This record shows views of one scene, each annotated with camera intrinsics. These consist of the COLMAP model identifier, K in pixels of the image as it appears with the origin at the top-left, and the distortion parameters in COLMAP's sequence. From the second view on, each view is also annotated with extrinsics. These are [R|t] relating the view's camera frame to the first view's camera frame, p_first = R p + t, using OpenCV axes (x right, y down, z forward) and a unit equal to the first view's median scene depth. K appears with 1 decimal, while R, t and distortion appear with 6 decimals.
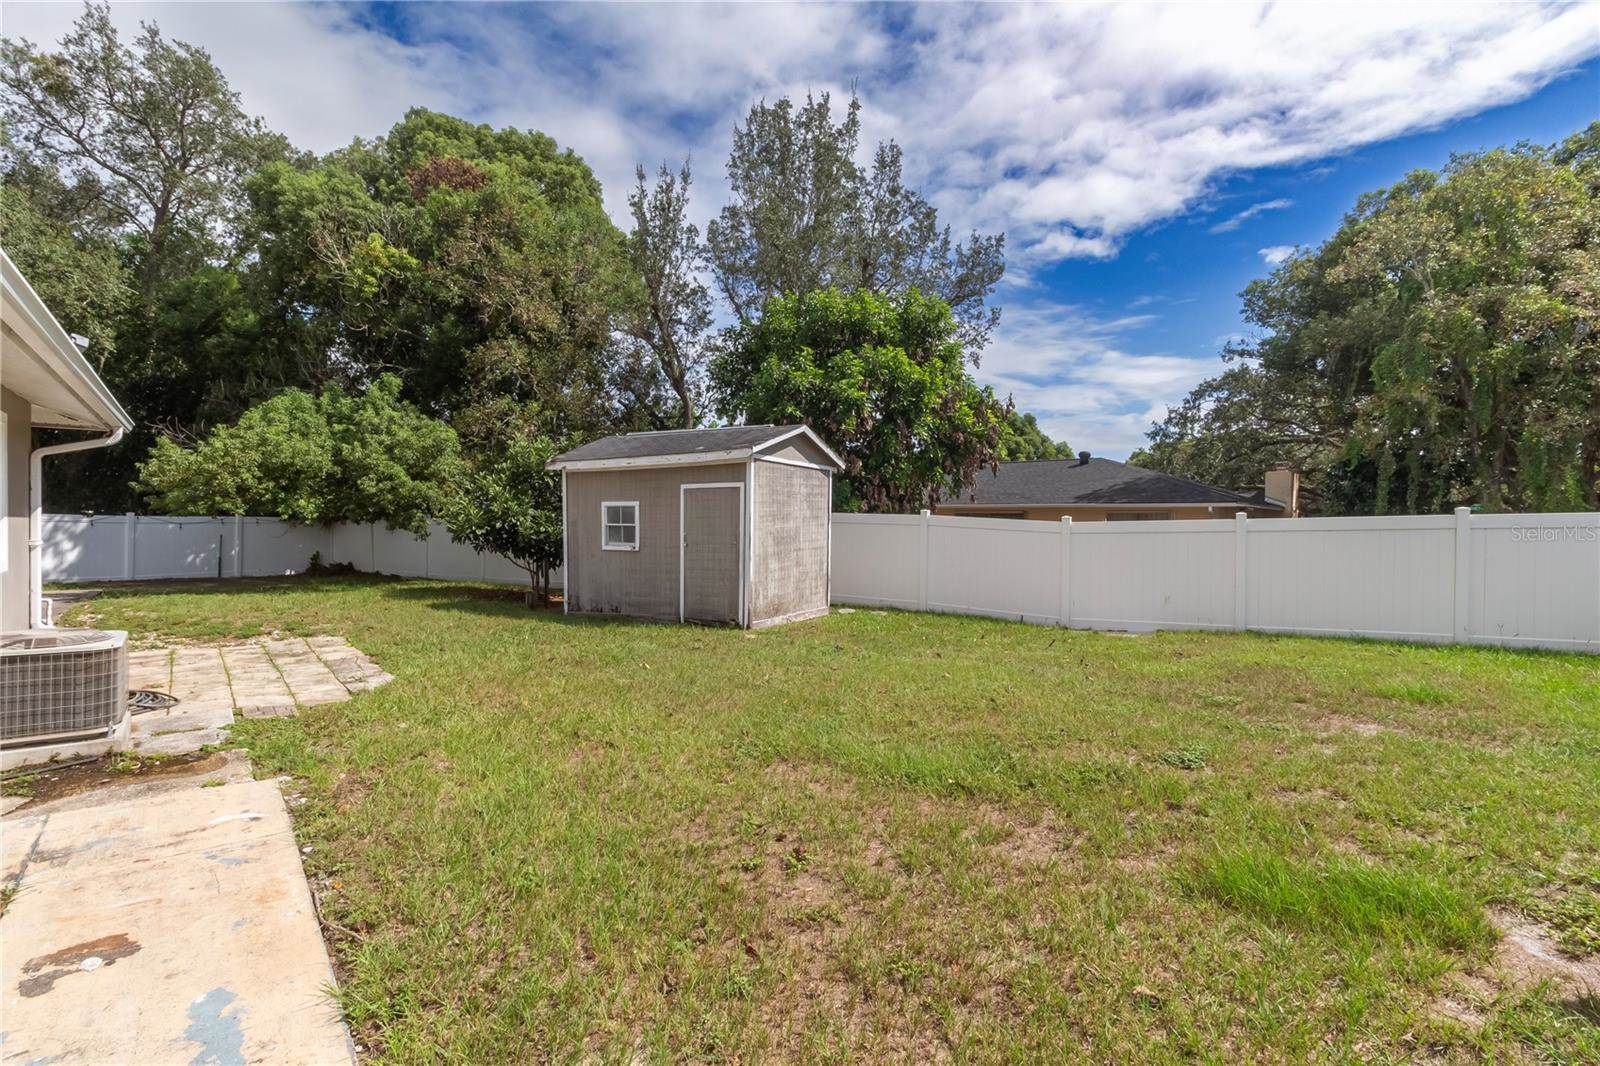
lens RADIAL K [[760.3, 0, 801.4], [0, 760.3, 524.8], [0, 0, 1]] dist [-0.000799, -0.000180]
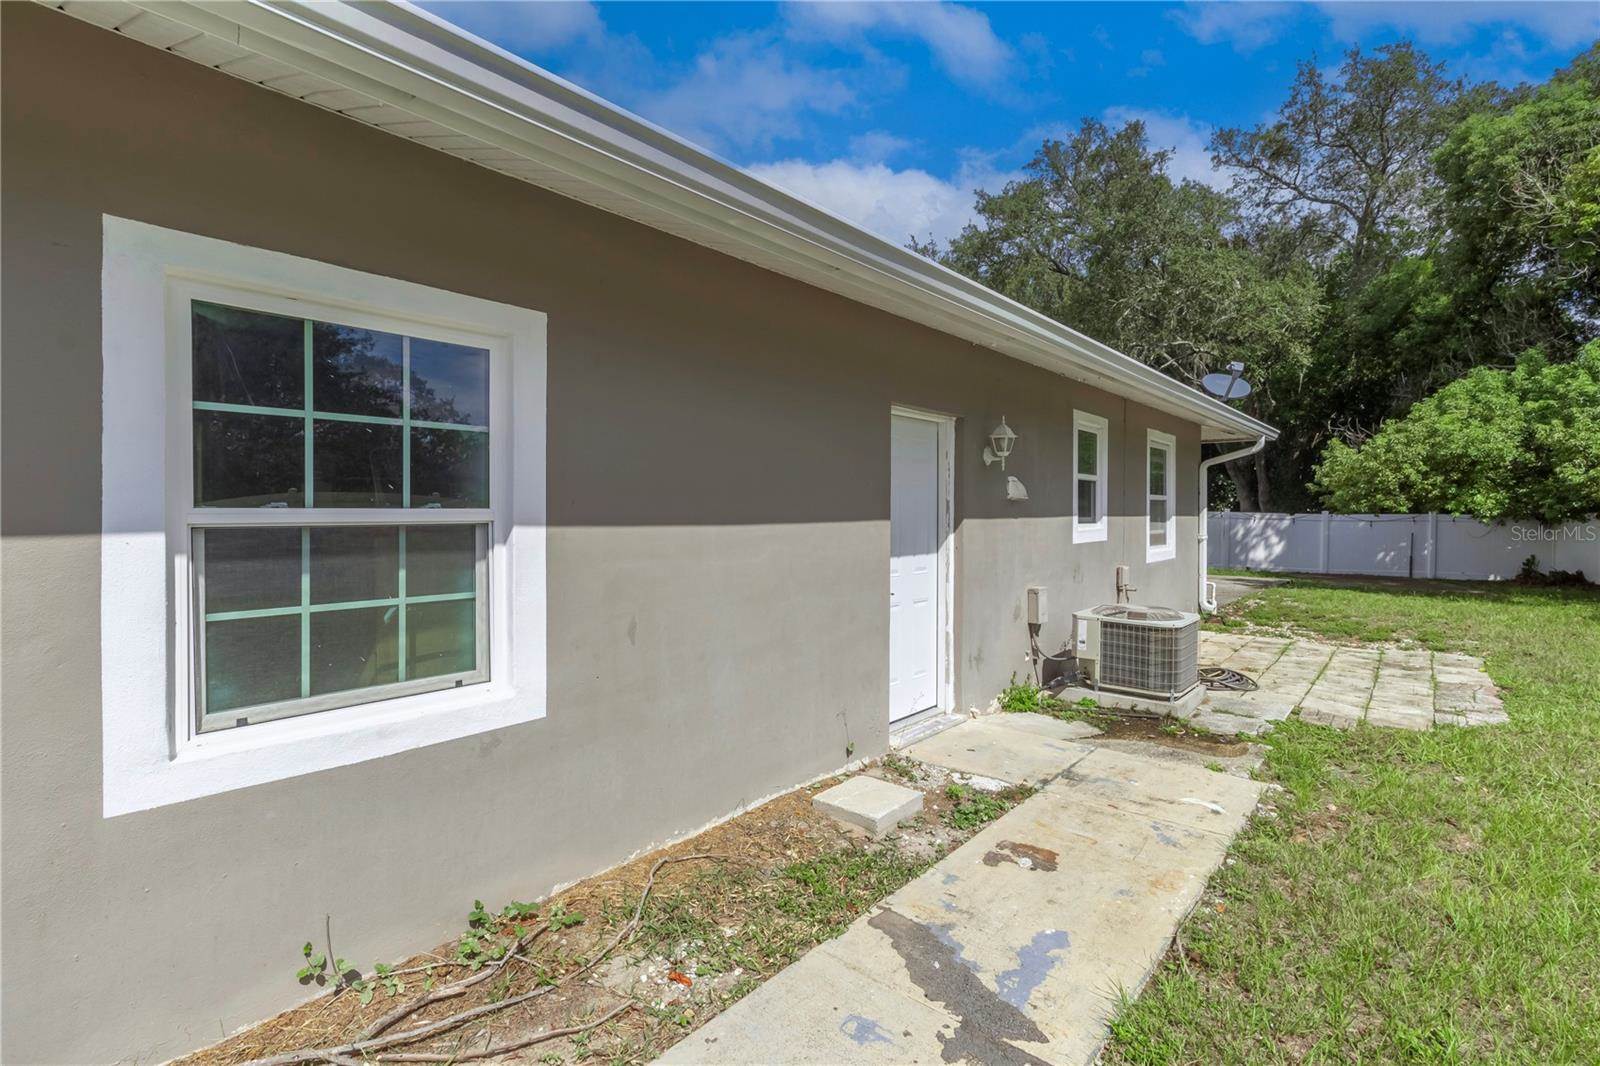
lens RADIAL K [[758.2, 0, 800.7], [0, 758.2, 516.3], [0, 0, 1]] dist [0.002105, 0.000609]
pose [[0.183007, -0.002629, -0.983108, 0.057800], [-0.004776, 0.999982, -0.003564, -0.001573], [0.983100, 0.005348, 0.182991, 0.081953]]
